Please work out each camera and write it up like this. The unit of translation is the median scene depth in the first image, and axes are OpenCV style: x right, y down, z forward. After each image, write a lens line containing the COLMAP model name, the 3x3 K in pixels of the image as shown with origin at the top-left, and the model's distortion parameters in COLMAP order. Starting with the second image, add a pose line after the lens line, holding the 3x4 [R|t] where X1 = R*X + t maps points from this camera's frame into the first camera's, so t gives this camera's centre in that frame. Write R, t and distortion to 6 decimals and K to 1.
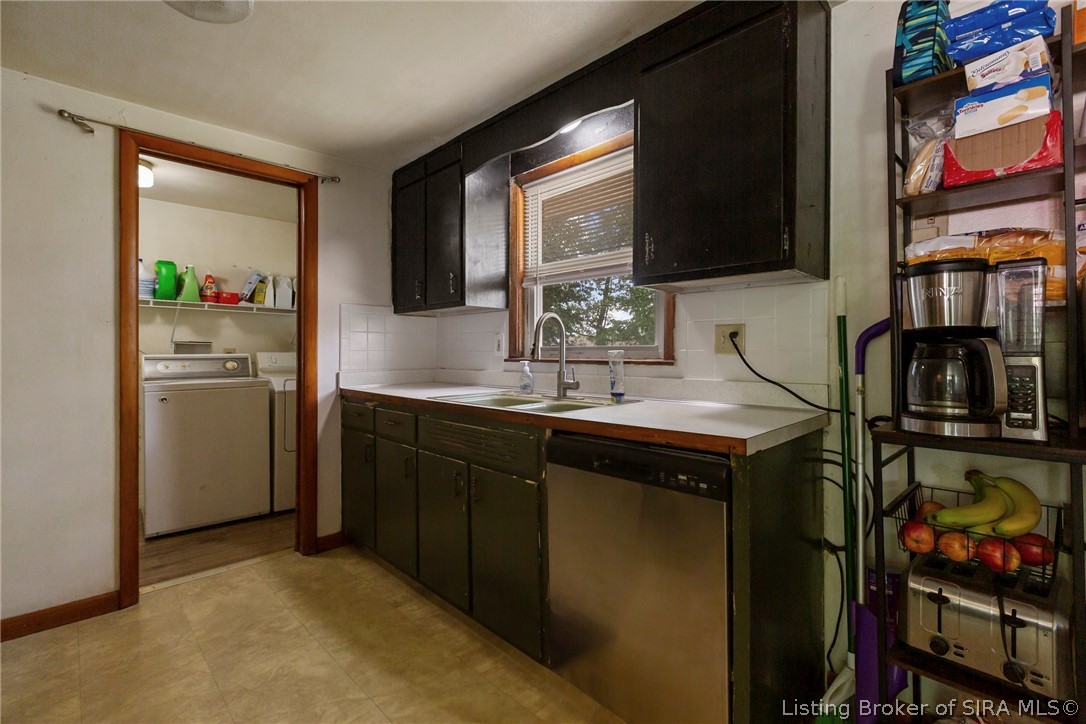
lens RADIAL K [[483.4, 0, 543.0], [0, 483.4, 357.9], [0, 0, 1]] dist [-0.000680, 0.000484]
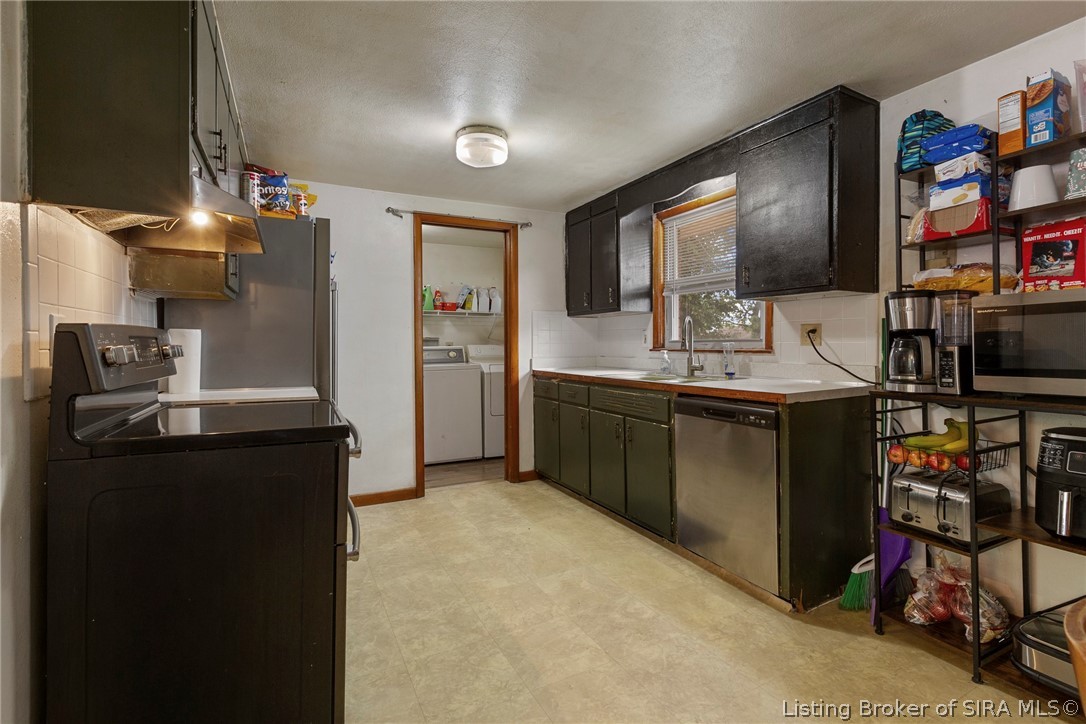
lens RADIAL K [[483.4, 0, 539.6], [0, 483.4, 348.4], [0, 0, 1]] dist [-0.000680, 0.000484]
pose [[0.951292, -0.004472, -0.308259, 0.055491], [0.004572, 0.999989, -0.000397, -0.000571], [0.308258, -0.001031, 0.951302, -0.469560]]
